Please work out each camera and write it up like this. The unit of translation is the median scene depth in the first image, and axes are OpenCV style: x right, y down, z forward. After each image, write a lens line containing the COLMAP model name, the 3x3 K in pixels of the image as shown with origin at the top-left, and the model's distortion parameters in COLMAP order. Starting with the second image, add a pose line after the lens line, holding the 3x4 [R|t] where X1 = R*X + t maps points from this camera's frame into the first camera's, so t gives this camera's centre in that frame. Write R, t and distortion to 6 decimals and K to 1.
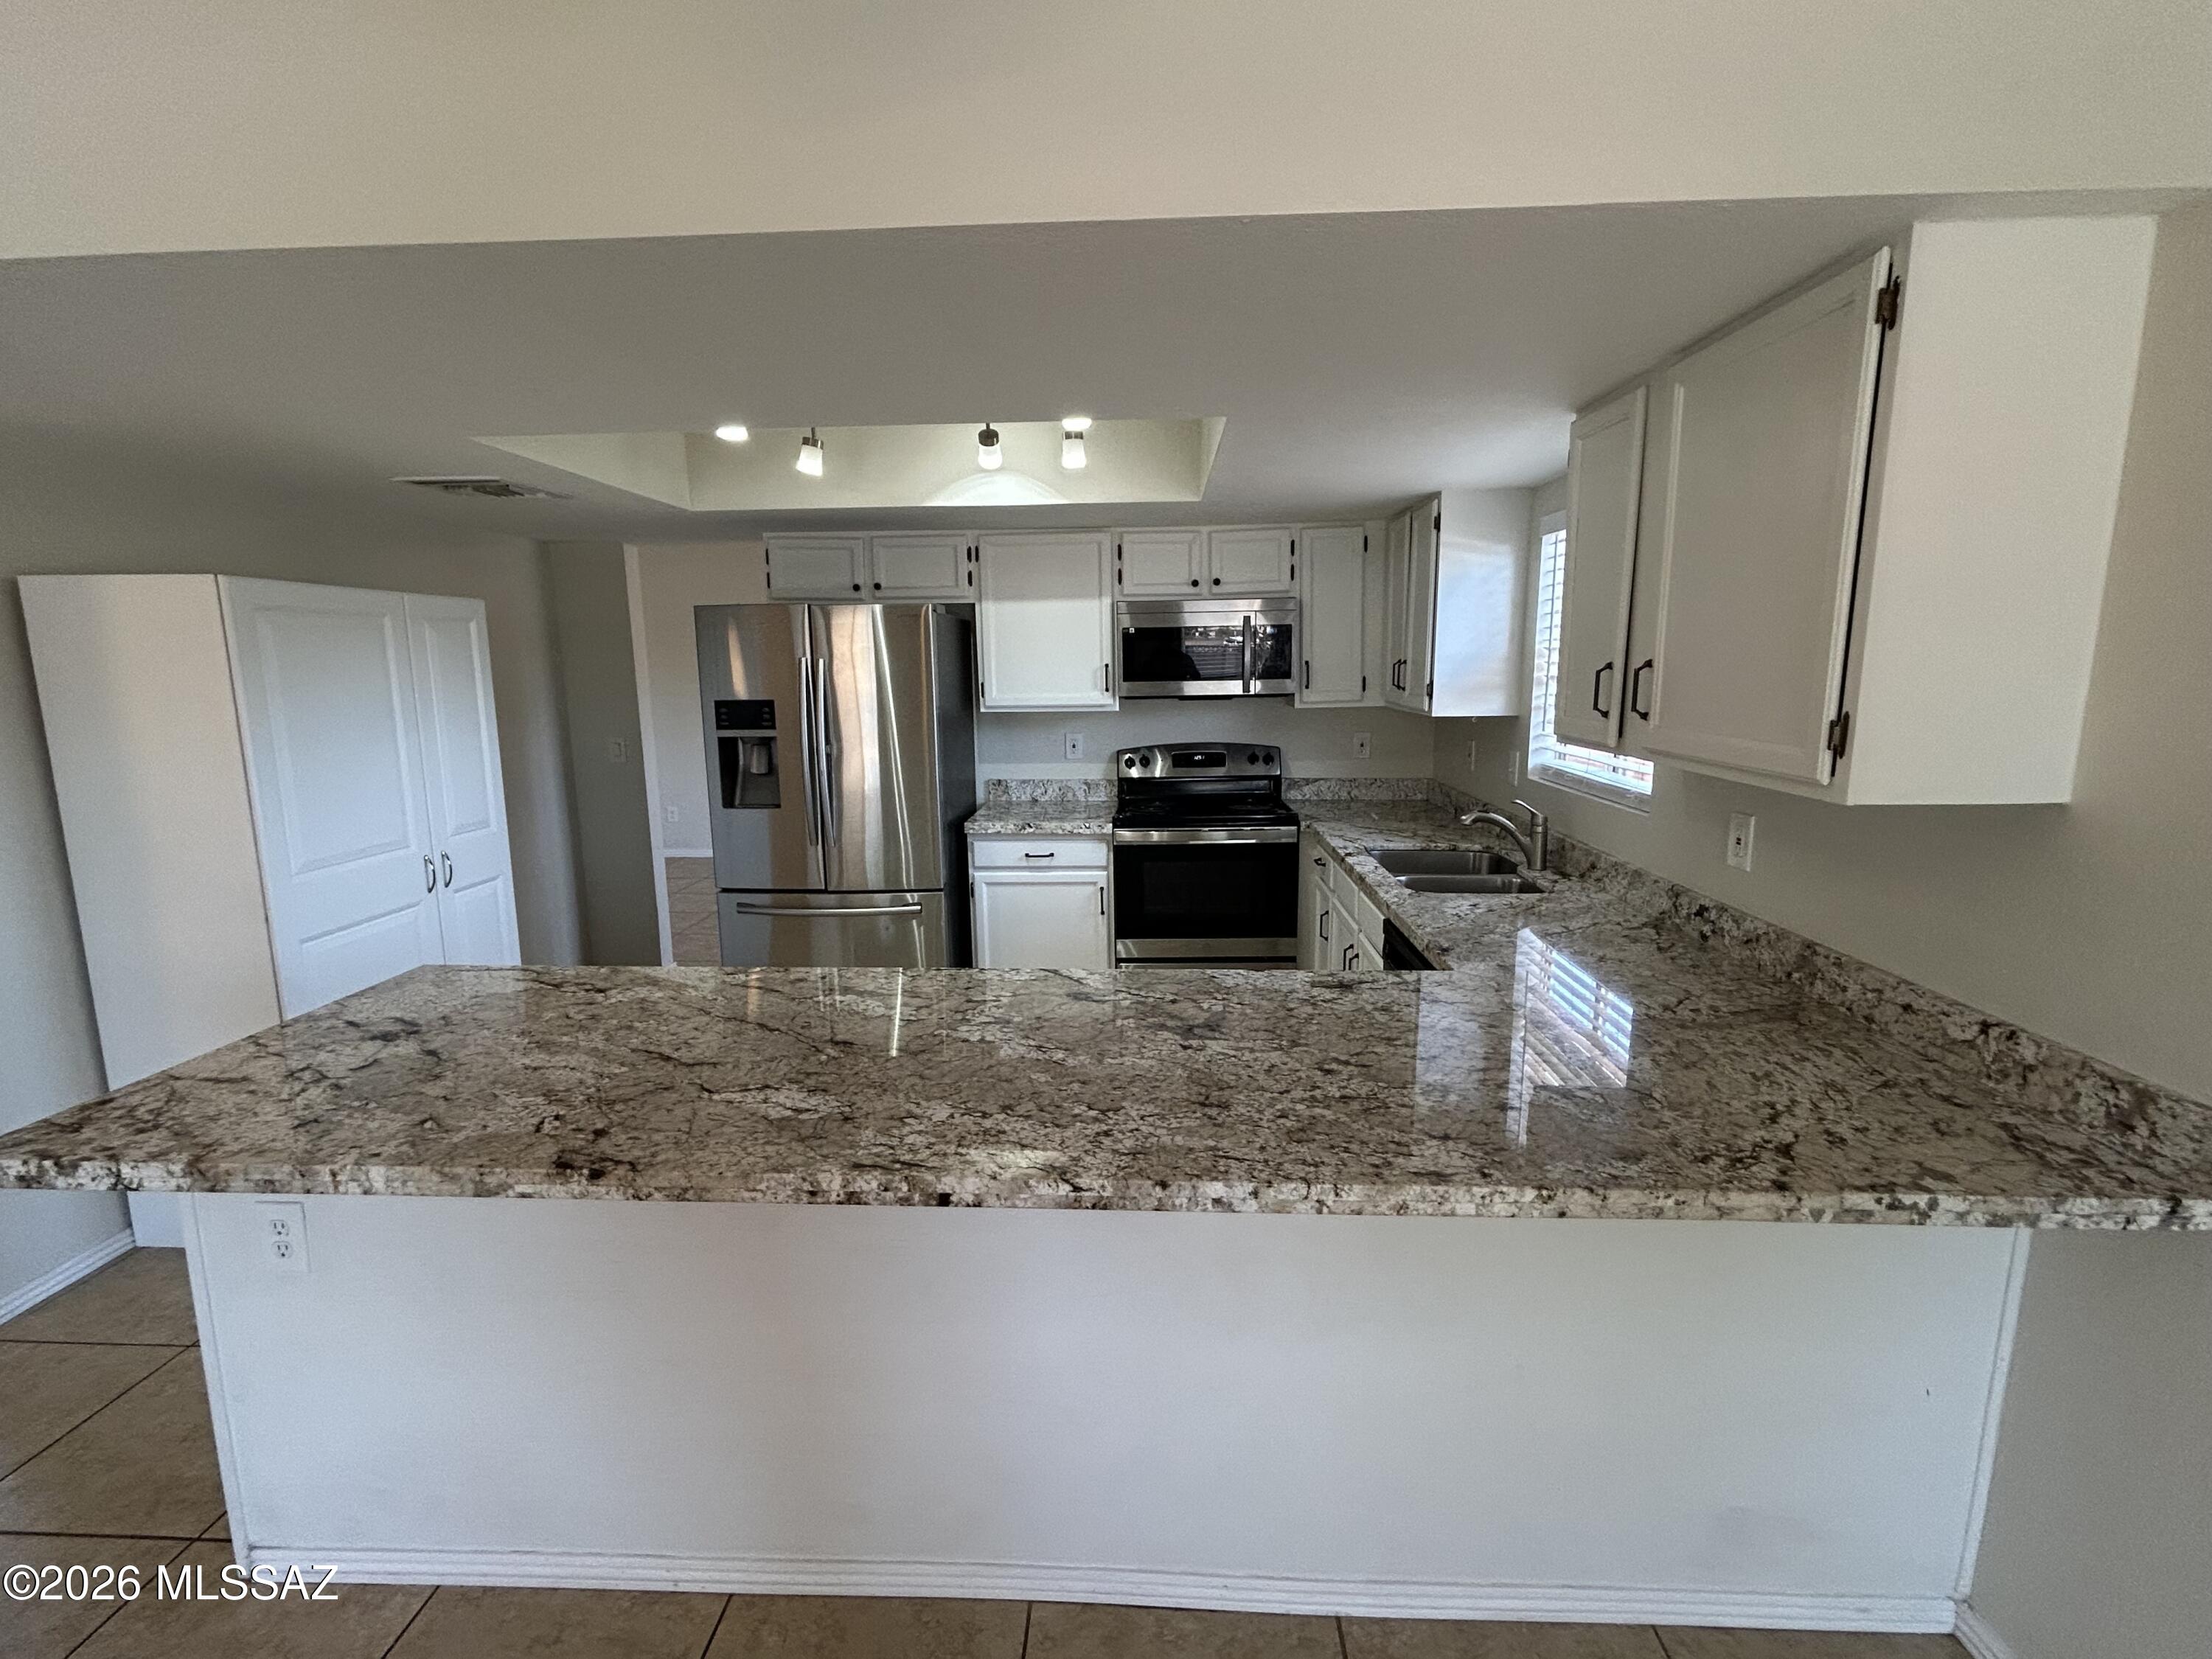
lens RADIAL K [[1001.4, 0, 1099.5], [0, 1001.4, 830.9], [0, 0, 1]] dist [0.000075, 0.000510]
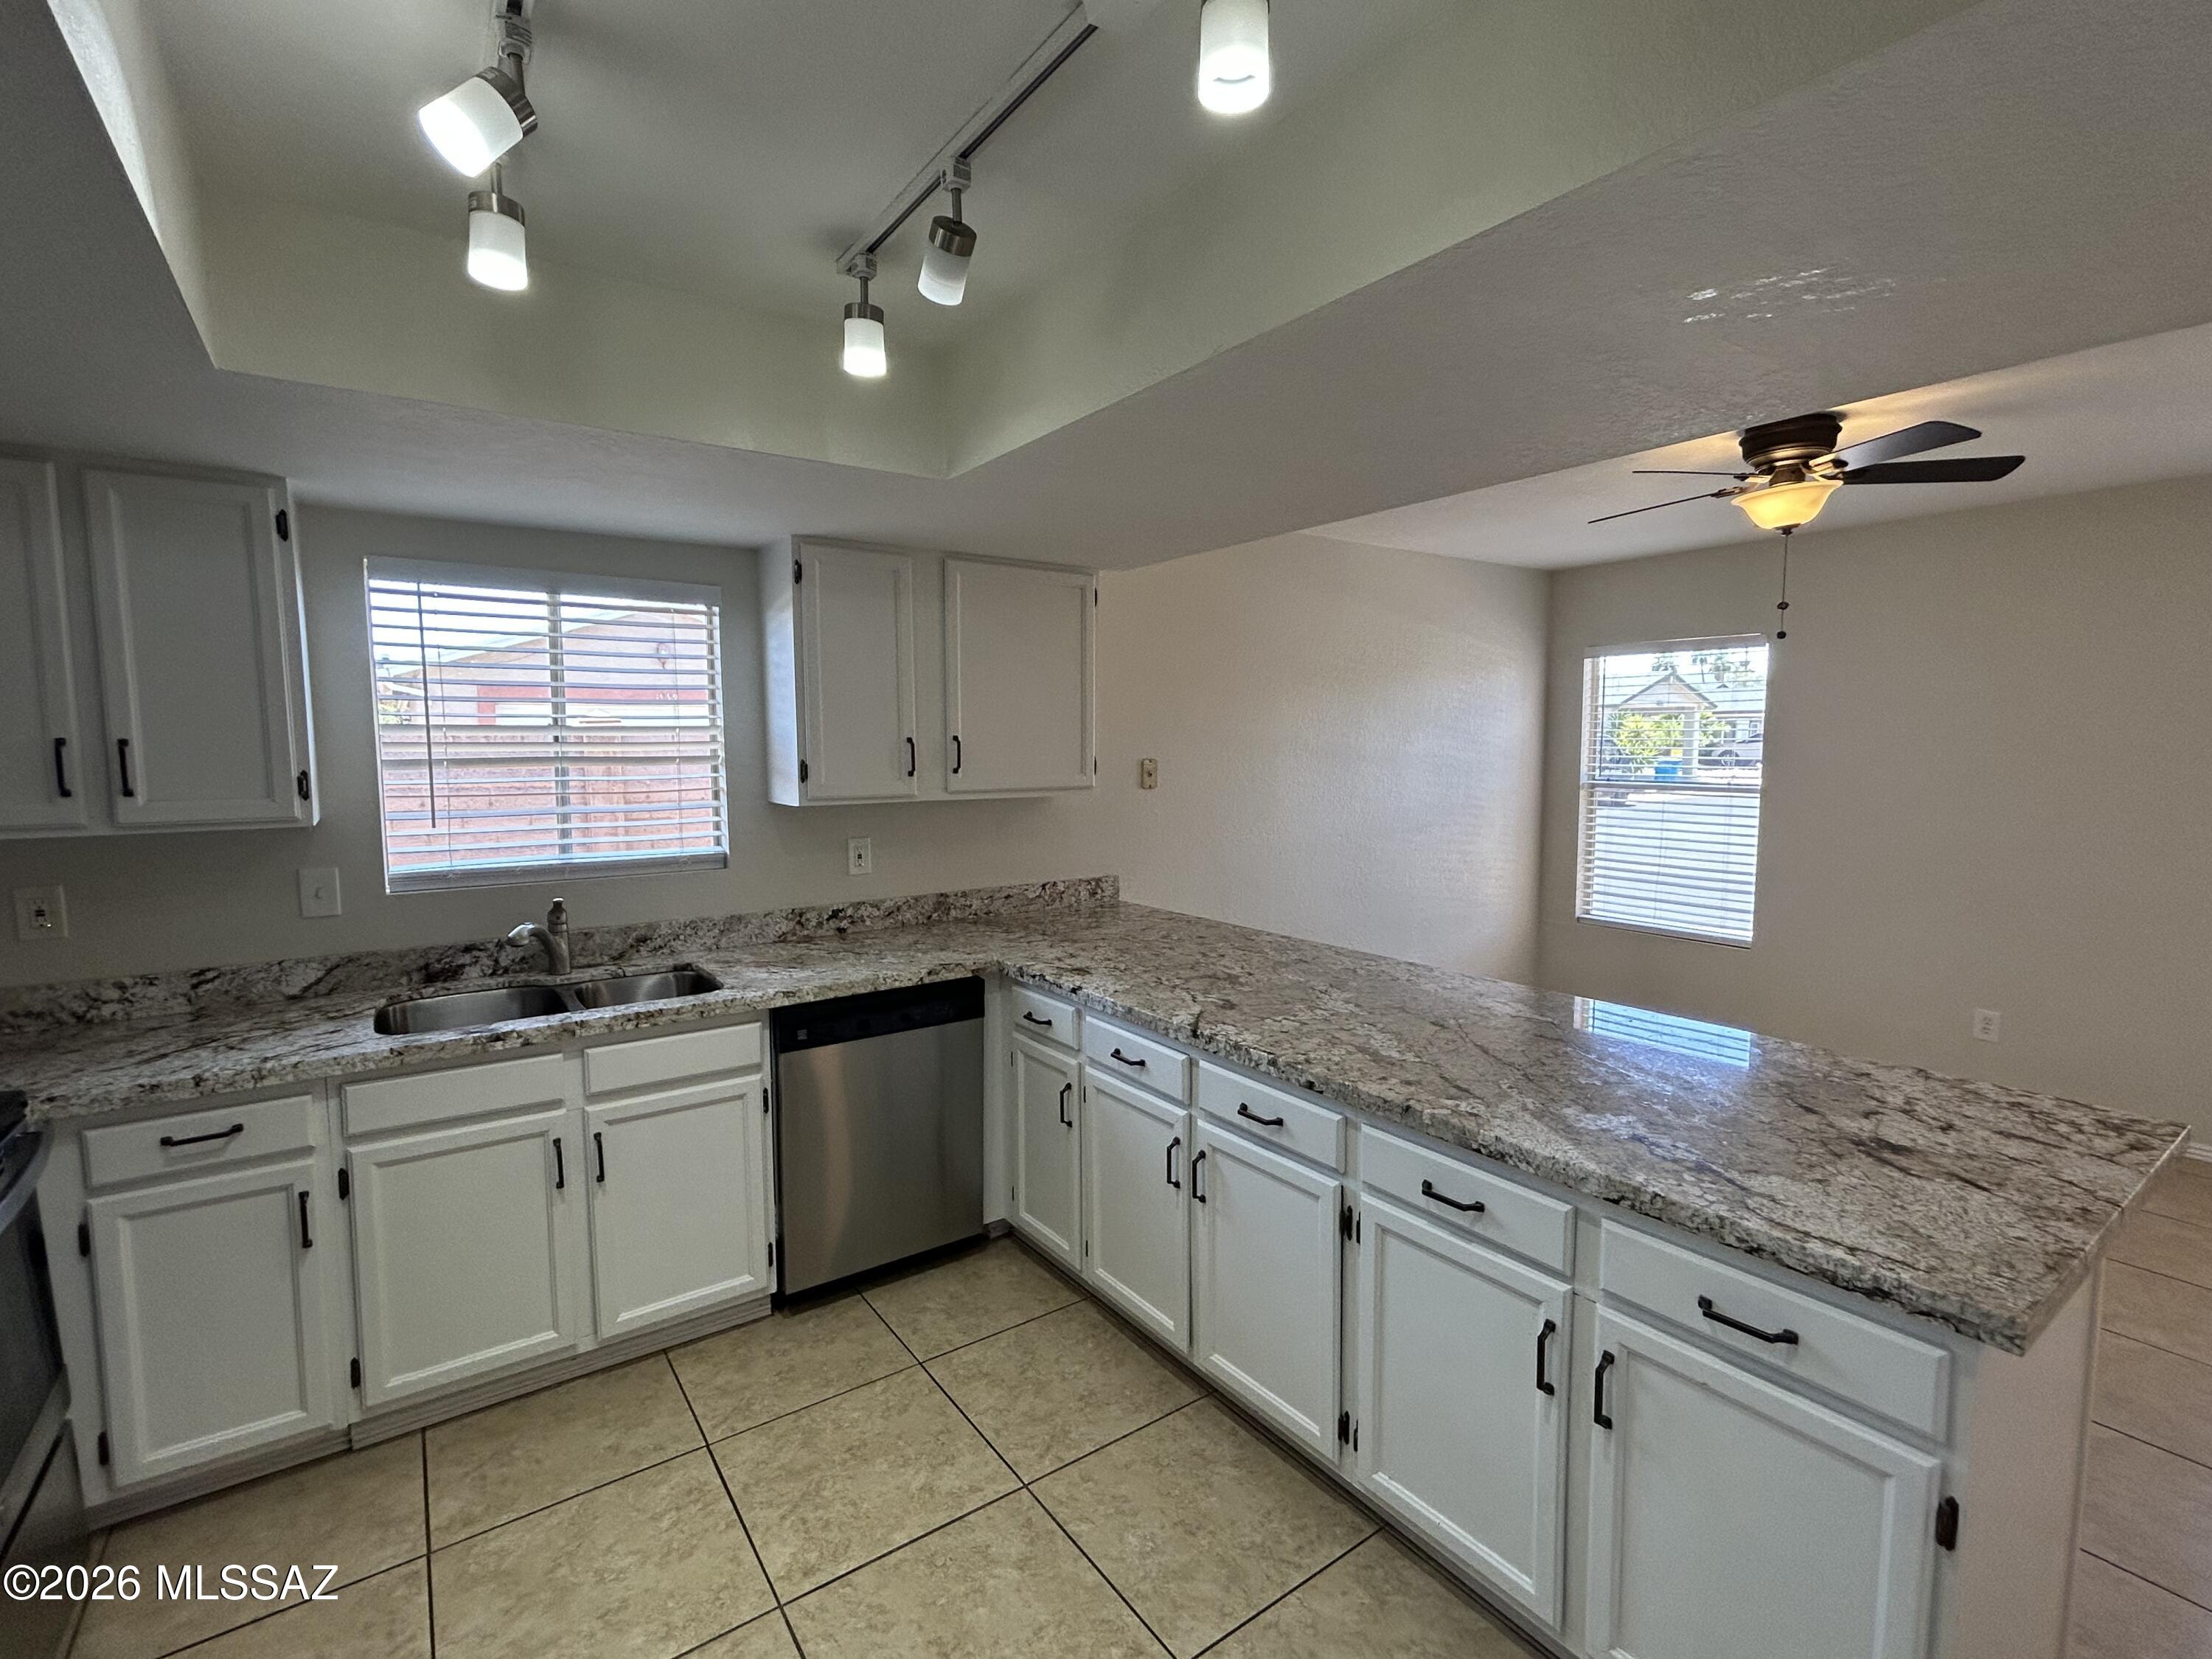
lens RADIAL K [[1001.4, 0, 1114.2], [0, 1001.4, 819.3], [0, 0, 1]] dist [0.000075, 0.000510]
pose [[-0.616298, -0.051341, 0.785838, -0.936397], [0.143070, 0.973967, 0.175836, -0.305821], [-0.774408, 0.220797, -0.592909, 1.910042]]
